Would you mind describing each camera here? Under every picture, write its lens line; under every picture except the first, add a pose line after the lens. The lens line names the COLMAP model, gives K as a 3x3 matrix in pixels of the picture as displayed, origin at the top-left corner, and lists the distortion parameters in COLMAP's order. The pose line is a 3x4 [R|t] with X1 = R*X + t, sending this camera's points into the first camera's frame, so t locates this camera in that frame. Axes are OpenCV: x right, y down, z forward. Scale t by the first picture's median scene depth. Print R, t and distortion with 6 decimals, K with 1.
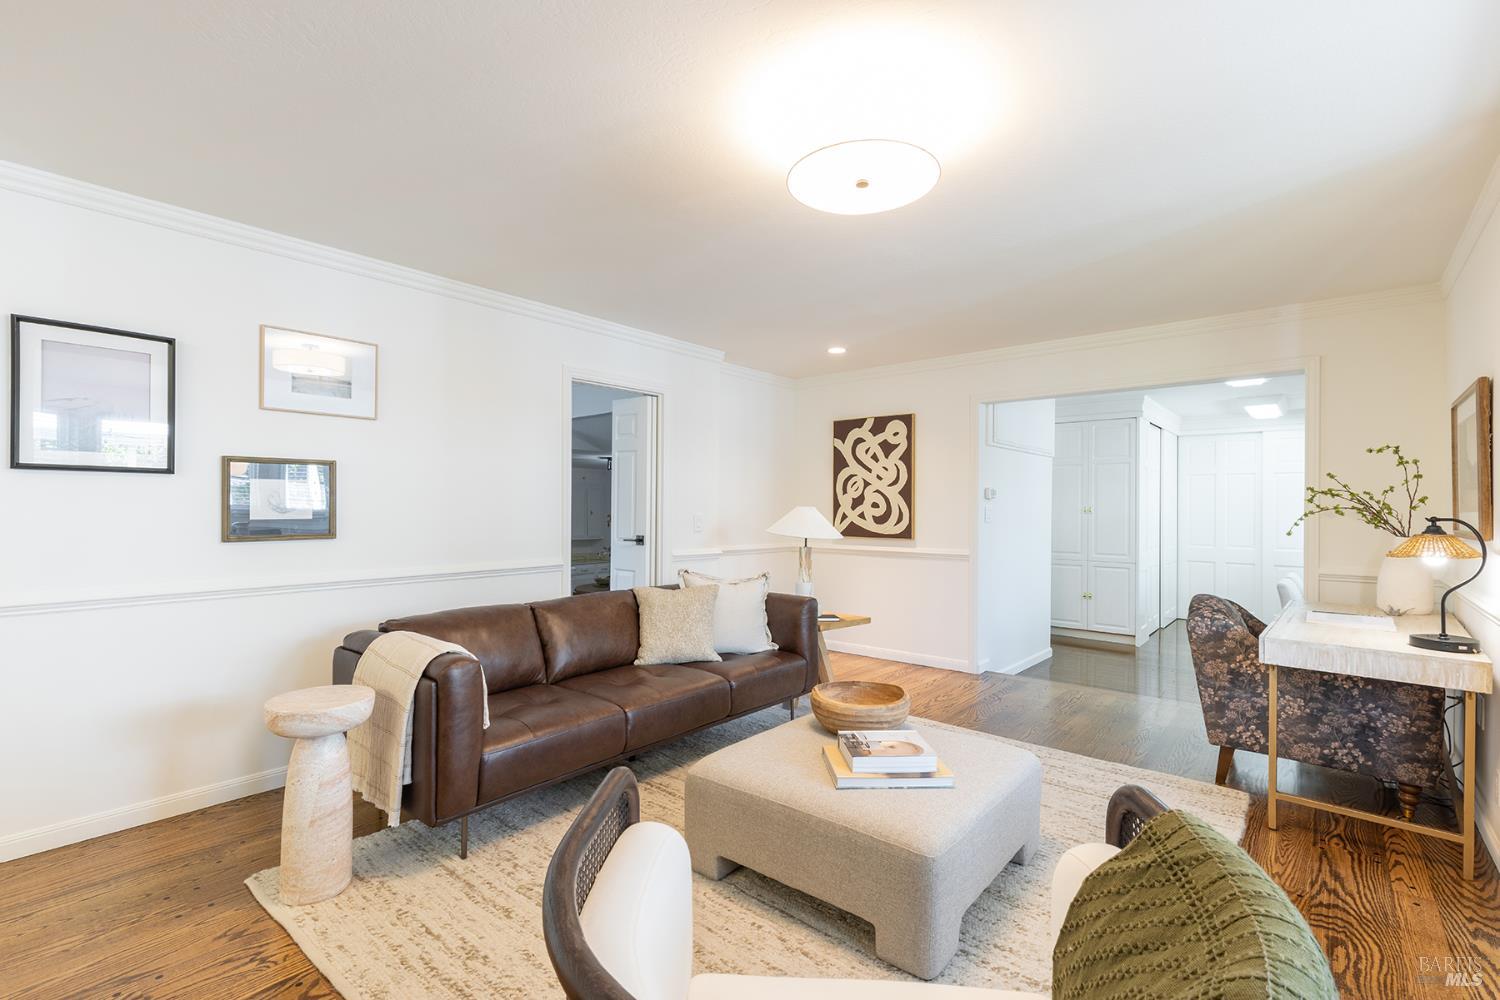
lens RADIAL K [[682.9, 0, 748.4], [0, 682.9, 500.5], [0, 0, 1]] dist [0.002355, 0.000311]
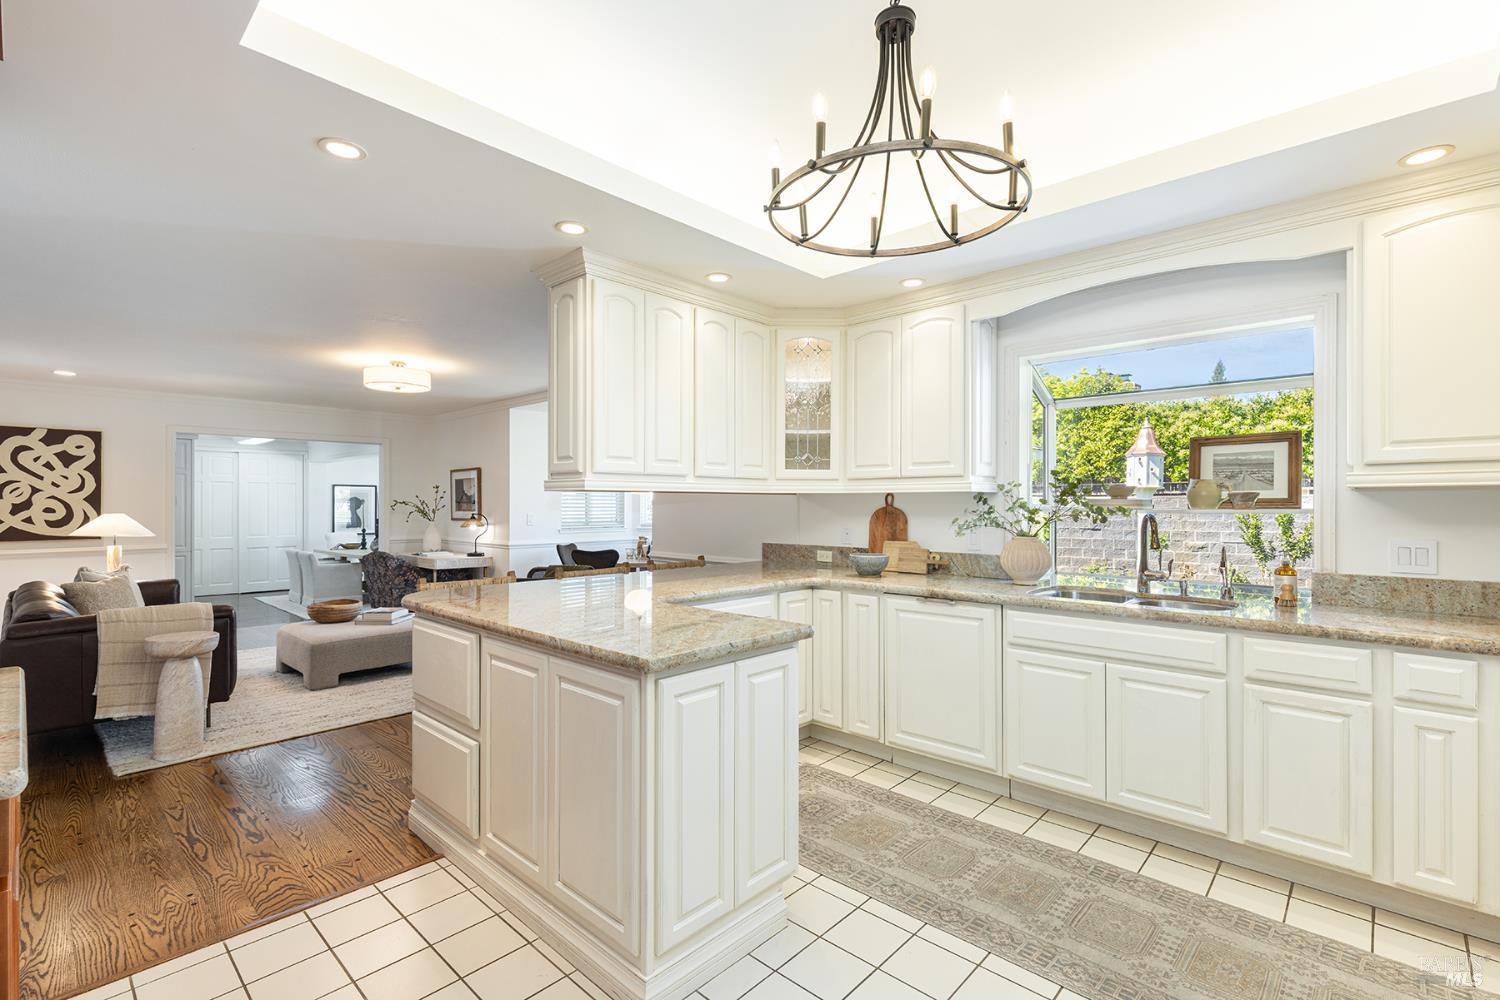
lens RADIAL K [[682.9, 0, 748.8], [0, 682.9, 502.1], [0, 0, 1]] dist [0.002355, 0.000311]
pose [[0.059133, -0.000158, 0.998250, -0.832109], [-0.008902, 0.999960, 0.000685, -0.016667], [-0.998210, -0.008927, 0.059129, -0.168577]]
